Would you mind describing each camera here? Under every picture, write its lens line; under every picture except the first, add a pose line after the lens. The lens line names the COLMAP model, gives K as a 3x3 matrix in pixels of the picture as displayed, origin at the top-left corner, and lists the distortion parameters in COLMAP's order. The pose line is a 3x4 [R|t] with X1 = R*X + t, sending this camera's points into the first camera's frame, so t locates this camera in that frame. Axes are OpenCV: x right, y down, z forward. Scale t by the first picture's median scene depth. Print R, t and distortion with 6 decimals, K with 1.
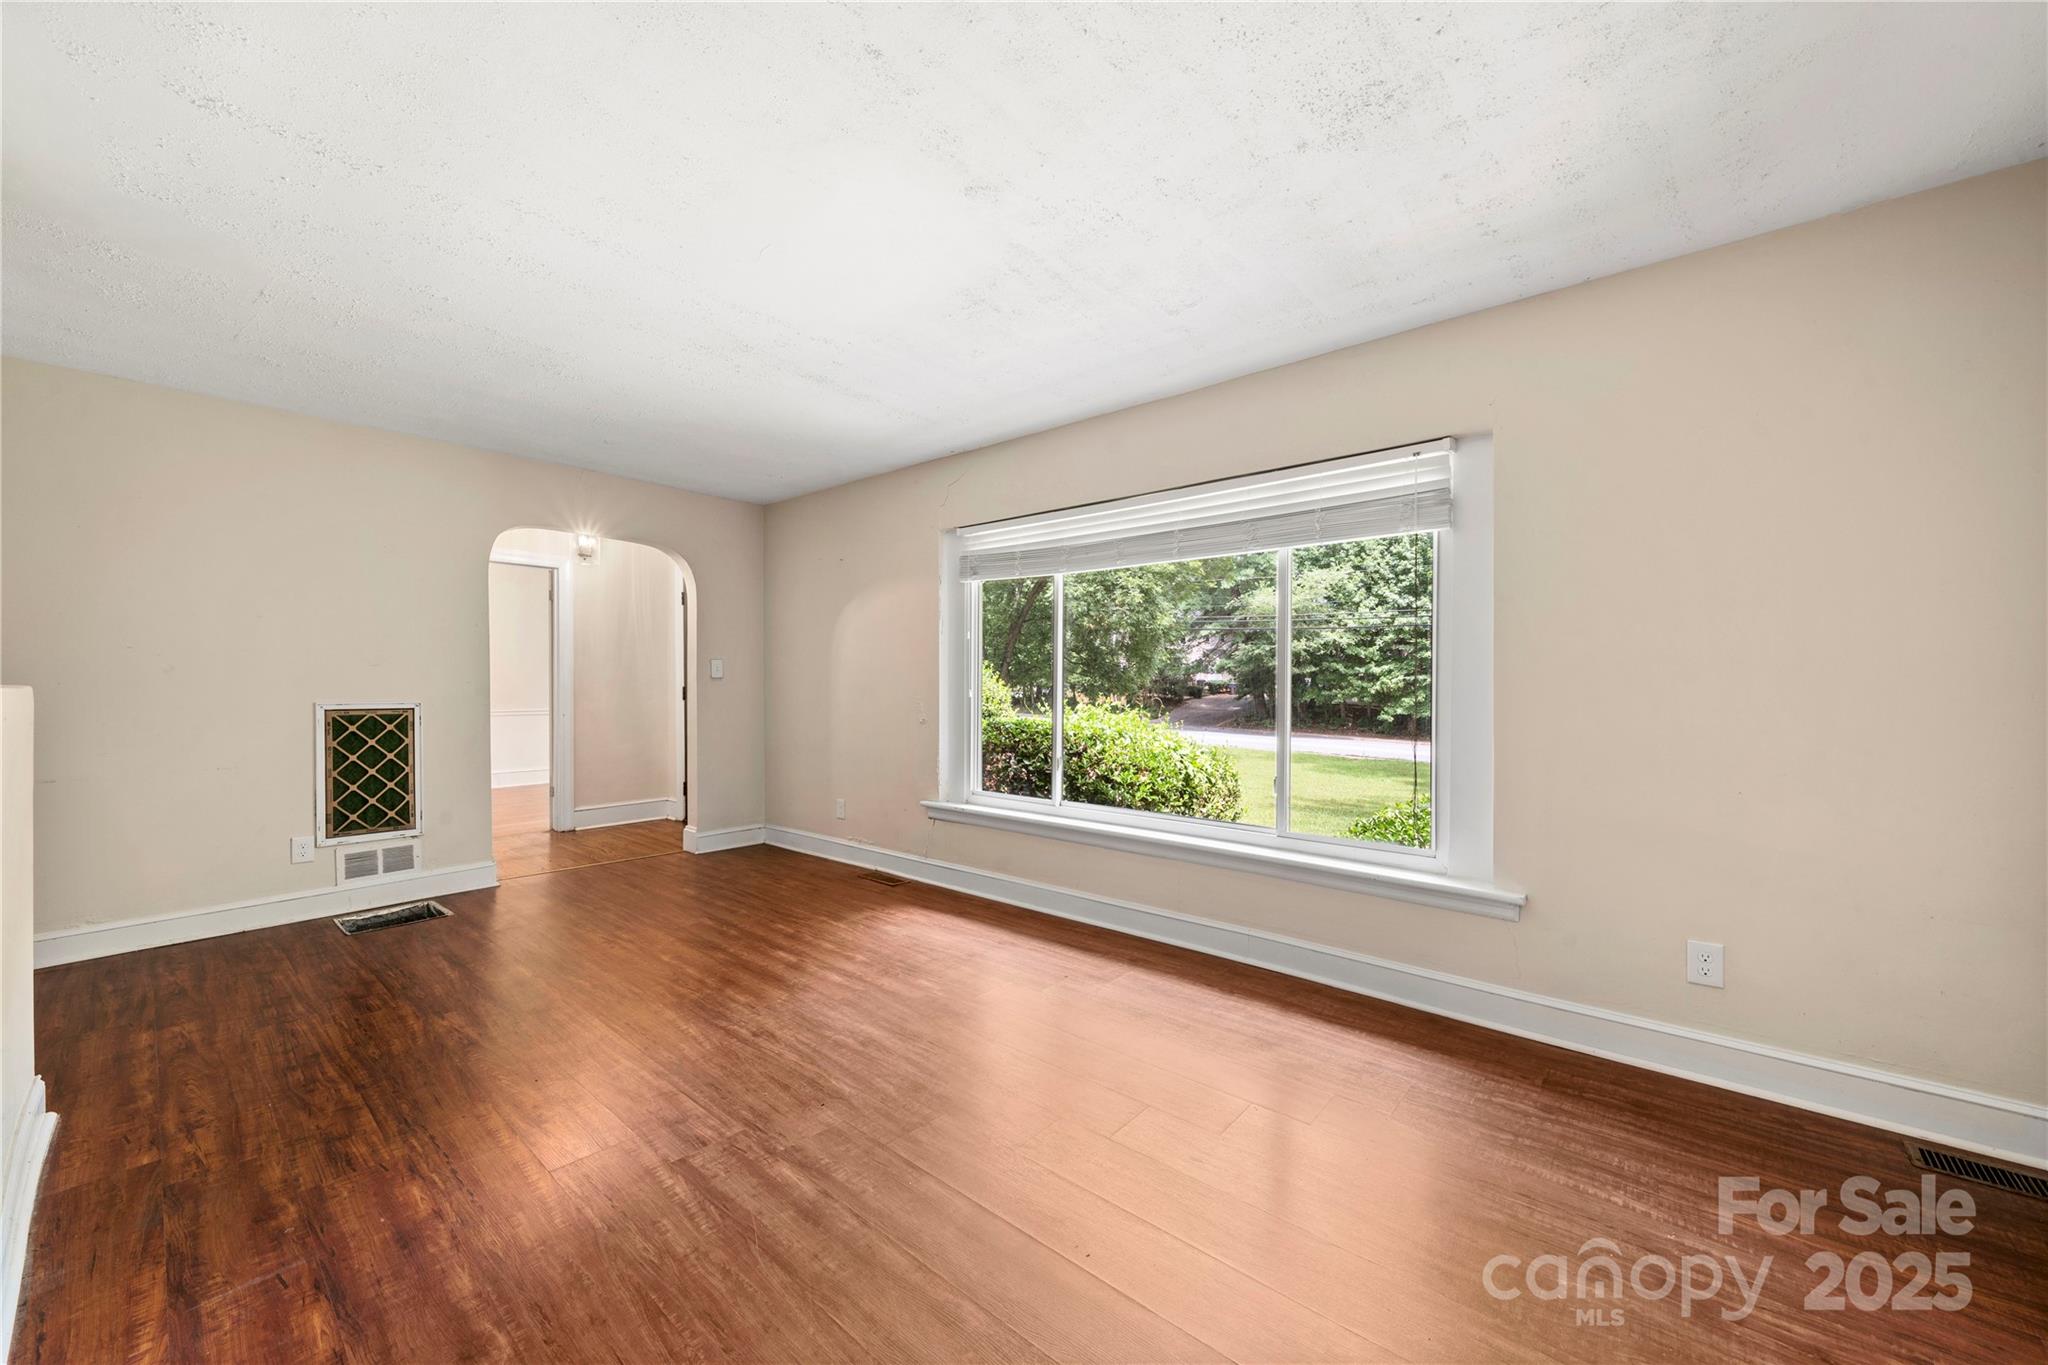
lens RADIAL K [[766.3, 0, 1025.3], [0, 766.3, 689.9], [0, 0, 1]] dist [-0.000011, 0.000022]
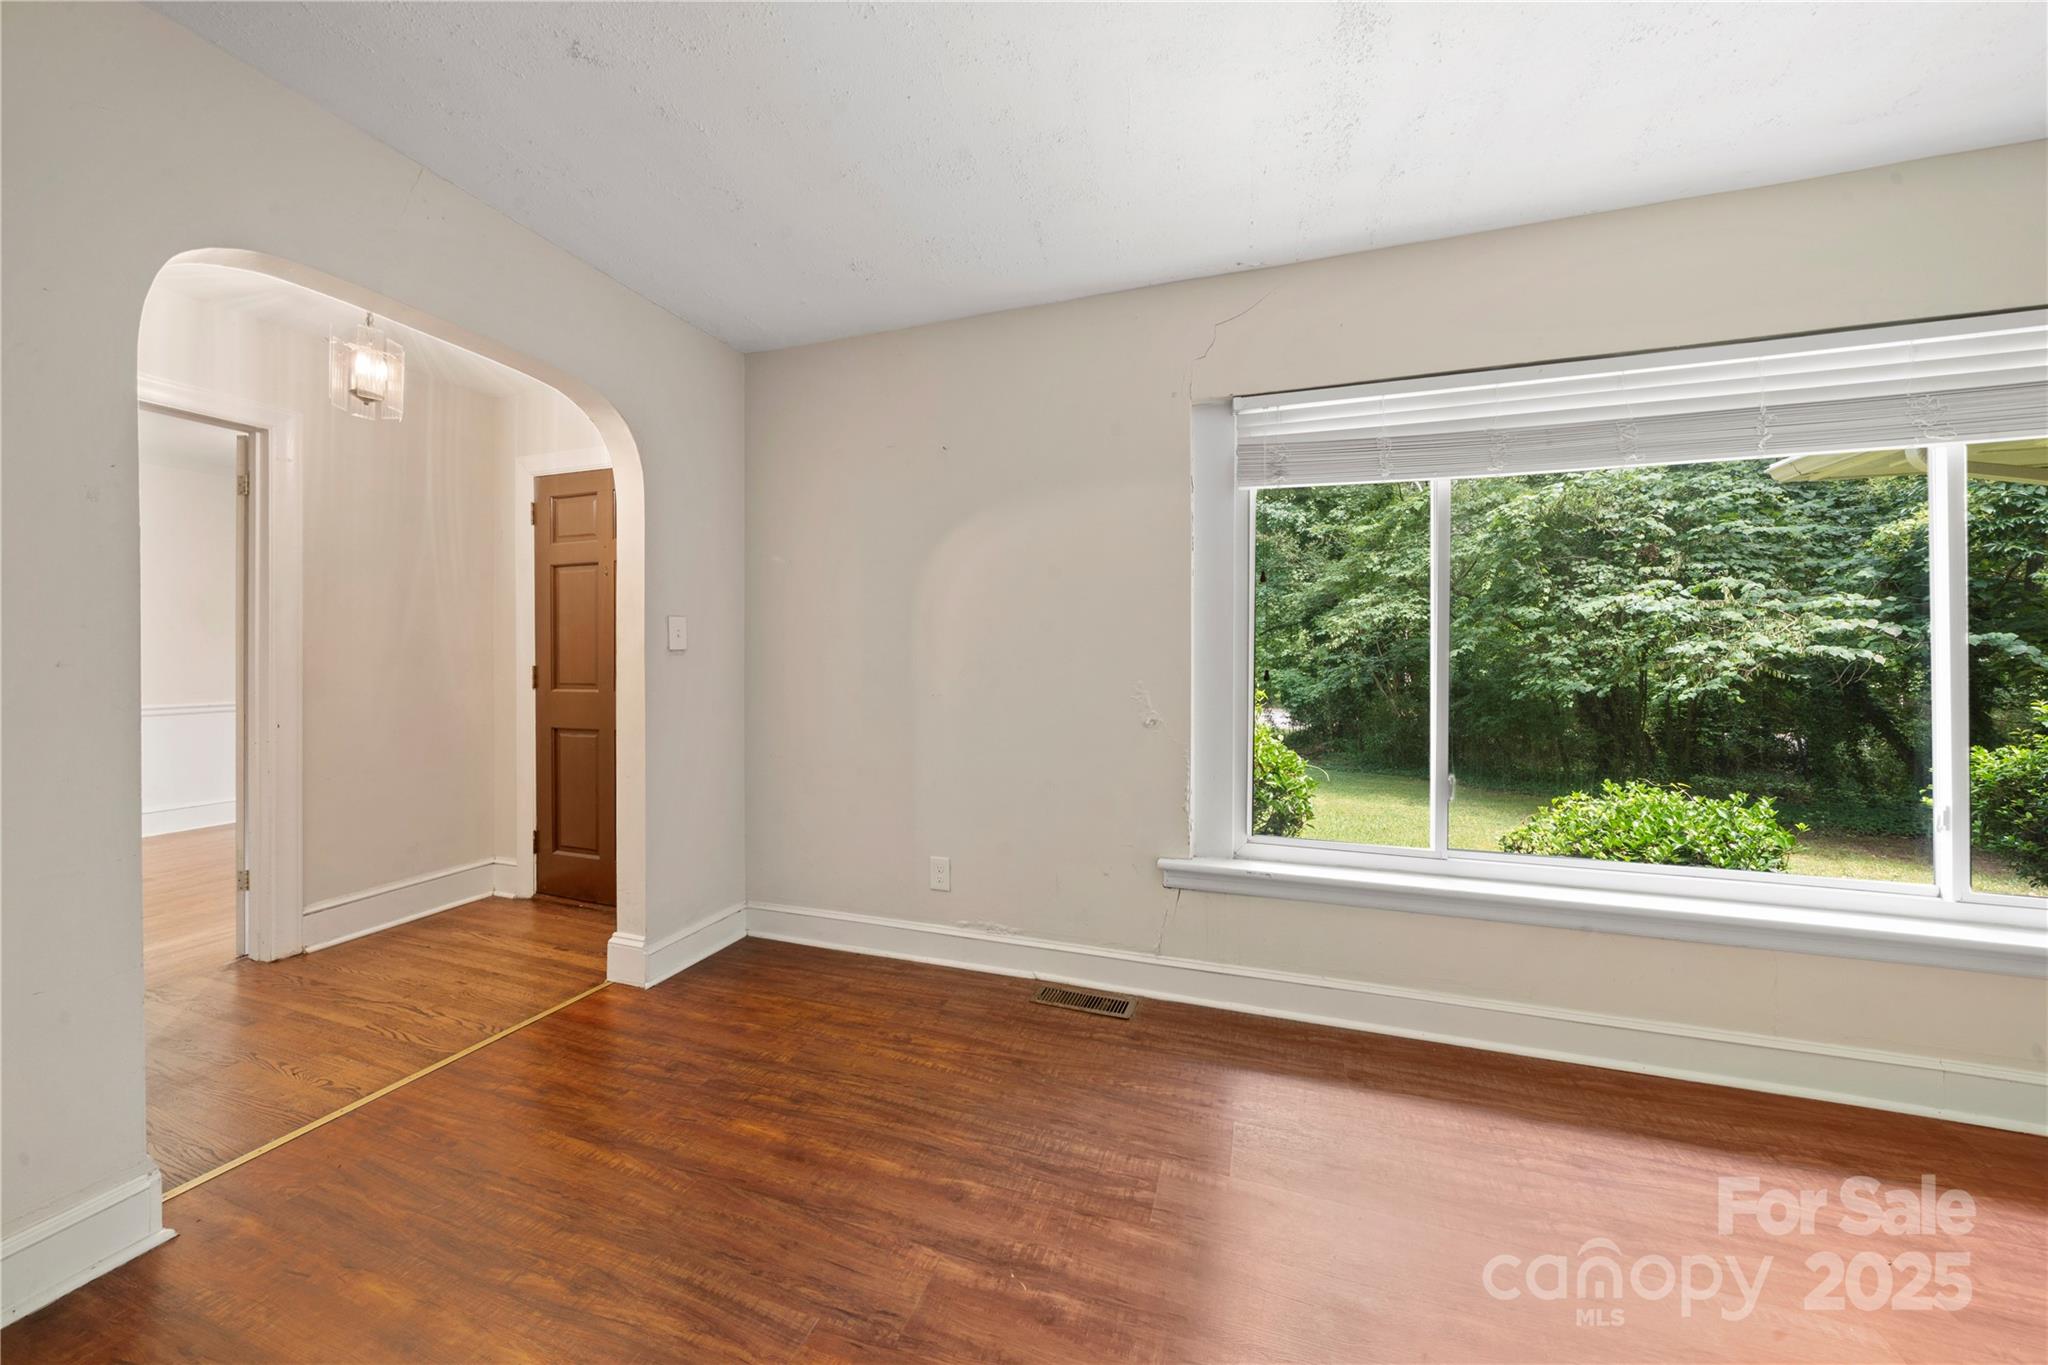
lens RADIAL K [[700.1, 0, 1026.8], [0, 700.1, 651.7], [0, 0, 1]] dist [-0.002027, -0.000134]
pose [[0.931074, -0.002012, 0.364826, -0.487432], [0.007500, 0.999879, -0.013629, -0.009163], [-0.364754, 0.015426, 0.930976, 0.618762]]
